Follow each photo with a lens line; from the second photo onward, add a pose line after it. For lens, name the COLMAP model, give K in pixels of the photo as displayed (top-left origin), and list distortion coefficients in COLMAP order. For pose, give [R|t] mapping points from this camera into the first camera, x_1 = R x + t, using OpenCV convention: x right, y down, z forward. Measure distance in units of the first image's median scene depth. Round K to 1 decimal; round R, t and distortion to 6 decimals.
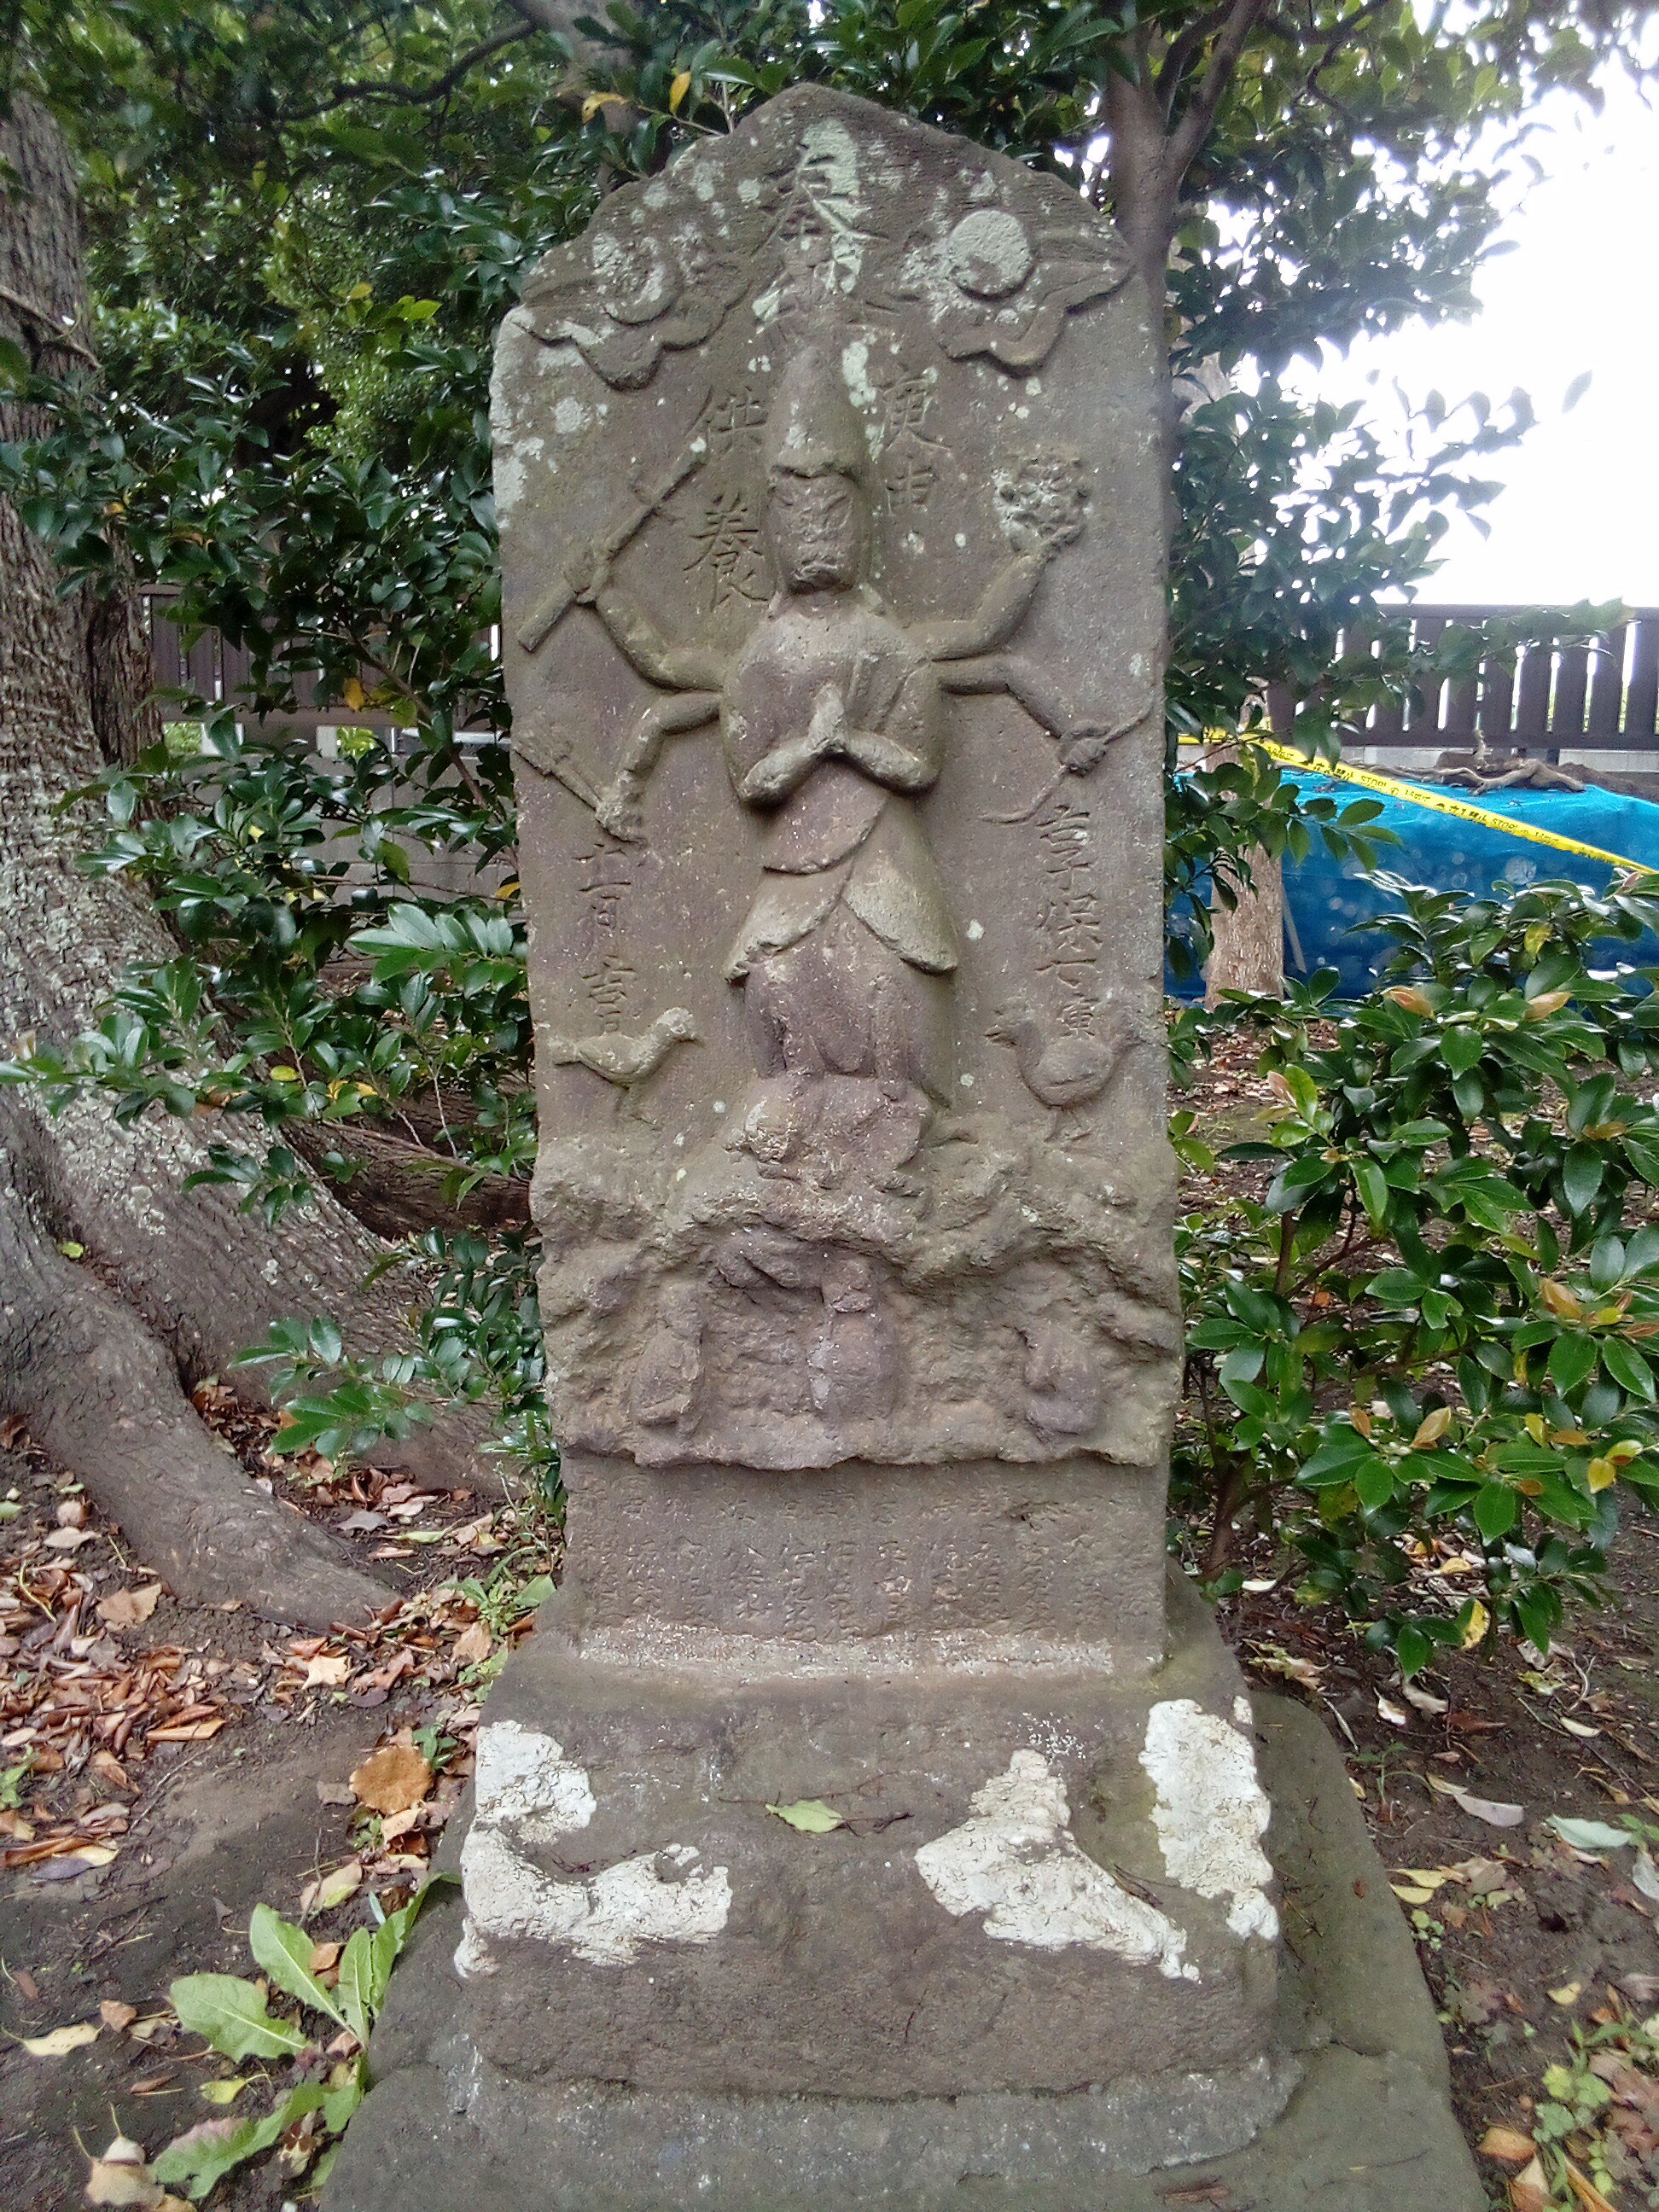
lens RADIAL K [[1724.0, 0, 831.5], [0, 1724.0, 1109.1], [0, 0, 1]] dist [0.002046, -0.000641]
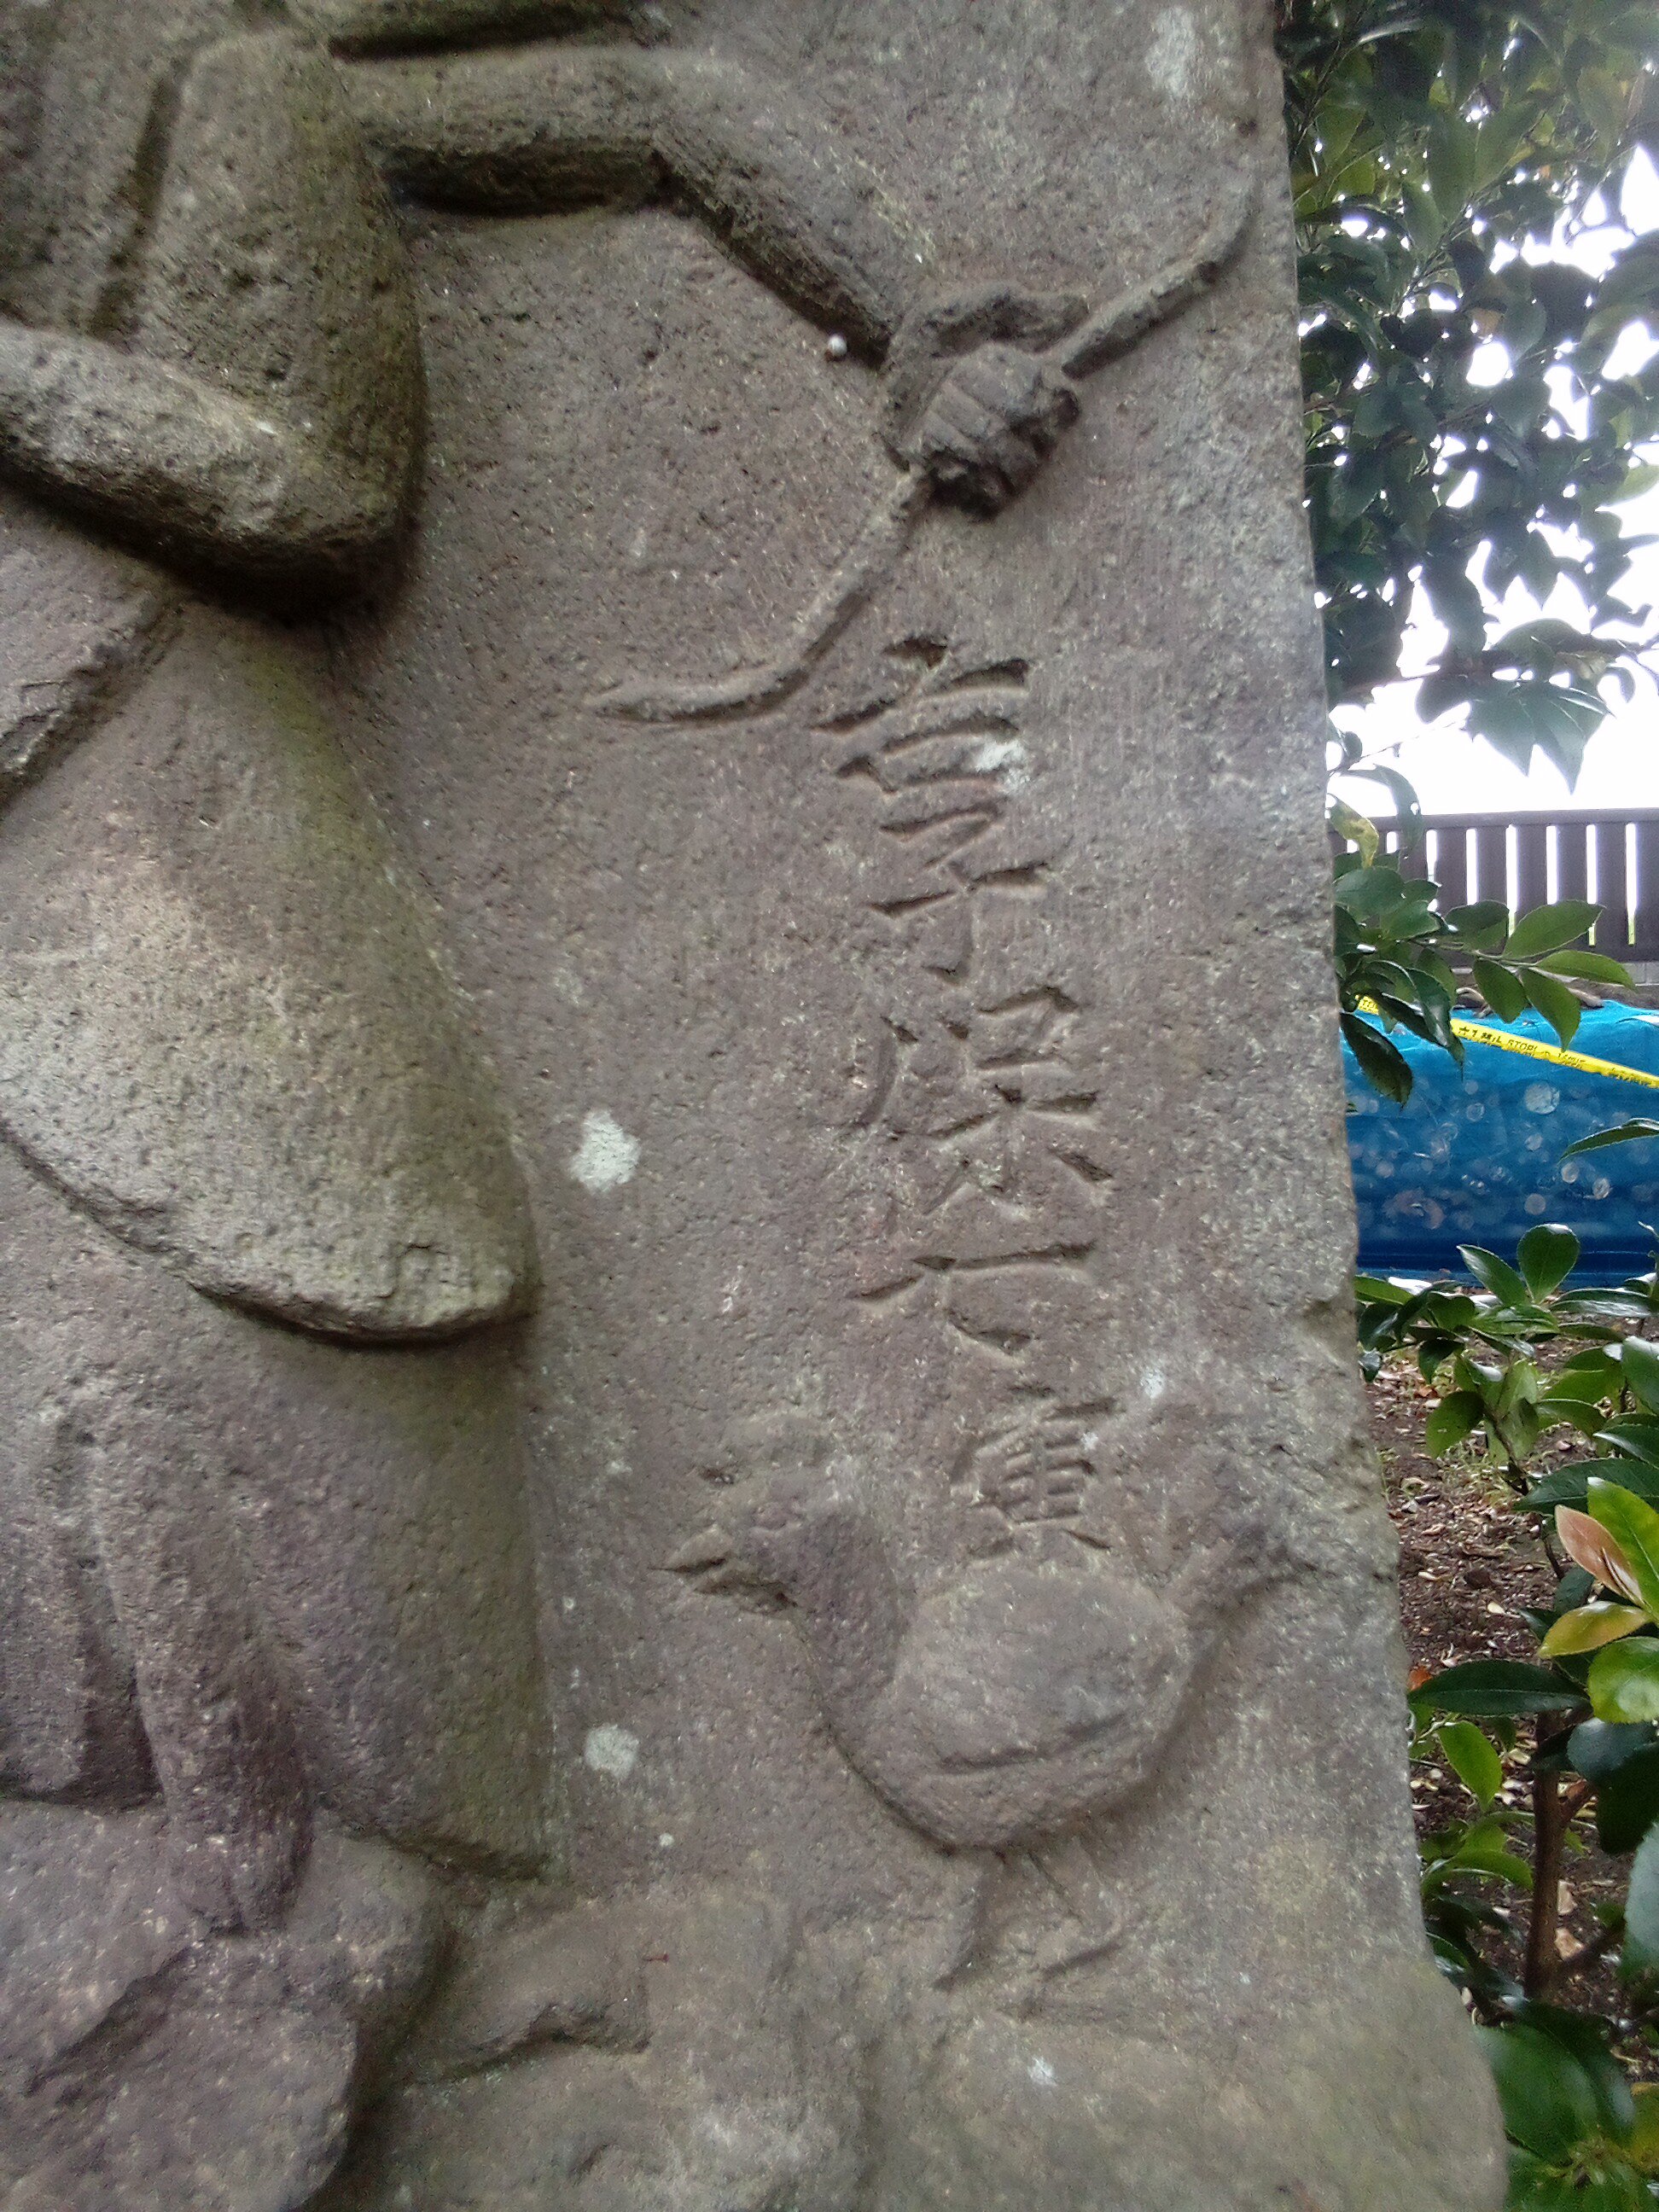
lens RADIAL K [[1724.0, 0, 825.8], [0, 1724.0, 1107.6], [0, 0, 1]] dist [0.002046, -0.000641]
pose [[0.998860, -0.045075, 0.015711, 0.112244], [0.046986, 0.986476, -0.157024, -0.069486], [-0.008421, 0.157583, 0.987470, 0.752860]]
